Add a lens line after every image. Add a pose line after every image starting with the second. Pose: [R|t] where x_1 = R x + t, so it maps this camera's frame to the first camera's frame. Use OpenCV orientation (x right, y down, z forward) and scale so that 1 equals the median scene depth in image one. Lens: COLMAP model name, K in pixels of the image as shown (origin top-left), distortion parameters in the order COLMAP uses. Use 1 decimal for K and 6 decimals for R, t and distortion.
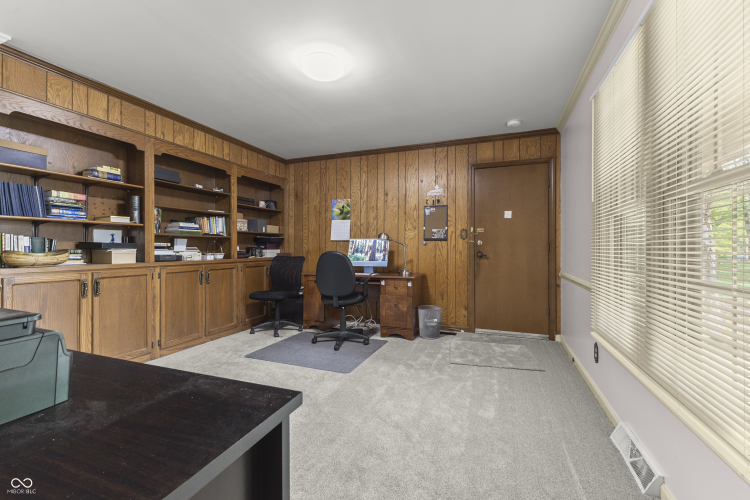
lens RADIAL K [[324.3, 0, 373.7], [0, 324.3, 245.1], [0, 0, 1]] dist [0.005021, -0.000308]
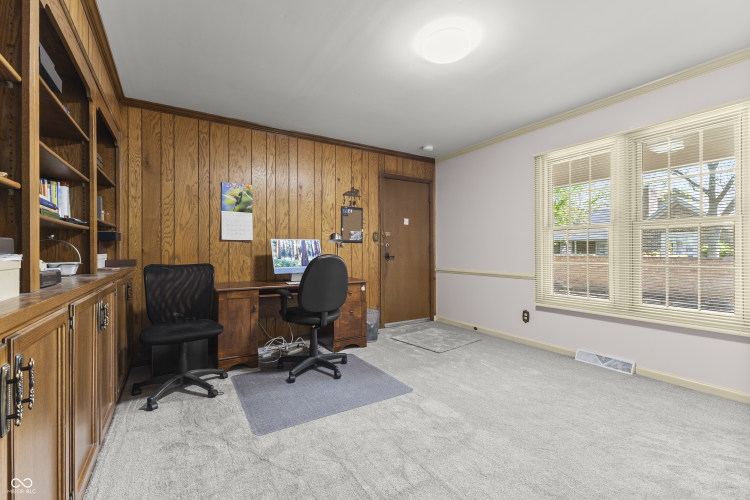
lens RADIAL K [[324.3, 0, 373.7], [0, 324.3, 245.1], [0, 0, 1]] dist [0.005021, -0.000308]
pose [[0.598084, 0.009245, 0.801380, -0.564434], [-0.004889, 0.999957, -0.007887, 0.001326], [-0.801419, 0.000799, 0.598103, 0.361240]]
